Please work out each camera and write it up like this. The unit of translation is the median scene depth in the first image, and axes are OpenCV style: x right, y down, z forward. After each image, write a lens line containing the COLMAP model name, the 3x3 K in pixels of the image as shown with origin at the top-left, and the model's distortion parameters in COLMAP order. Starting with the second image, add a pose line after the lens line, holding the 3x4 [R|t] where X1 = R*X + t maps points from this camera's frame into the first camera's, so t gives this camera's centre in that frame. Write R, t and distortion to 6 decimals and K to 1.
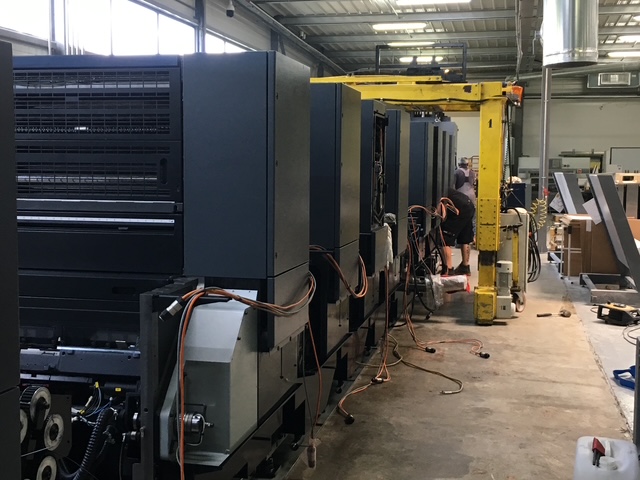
lens RADIAL K [[852.3, 0, 319.7], [0, 852.3, 239.4], [0, 0, 1]] dist [0.011582, 0.000000]
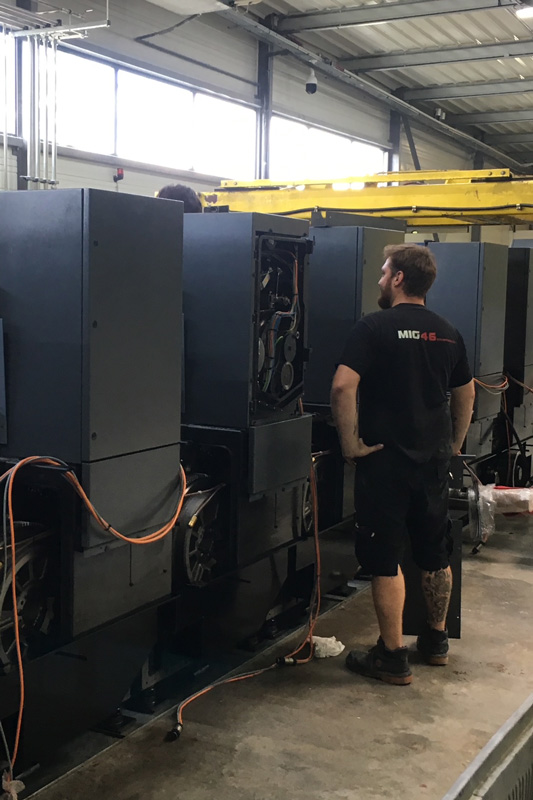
lens RADIAL K [[1082.0, 0, 266.4], [0, 1082.0, 401.0], [0, 0, 1]] dist [0.022849, 0.000000]
pose [[0.950956, 0.036863, -0.307121, 0.223409], [-0.031789, 0.999263, 0.021509, -0.032663], [0.307688, -0.010691, 0.951427, 0.185497]]
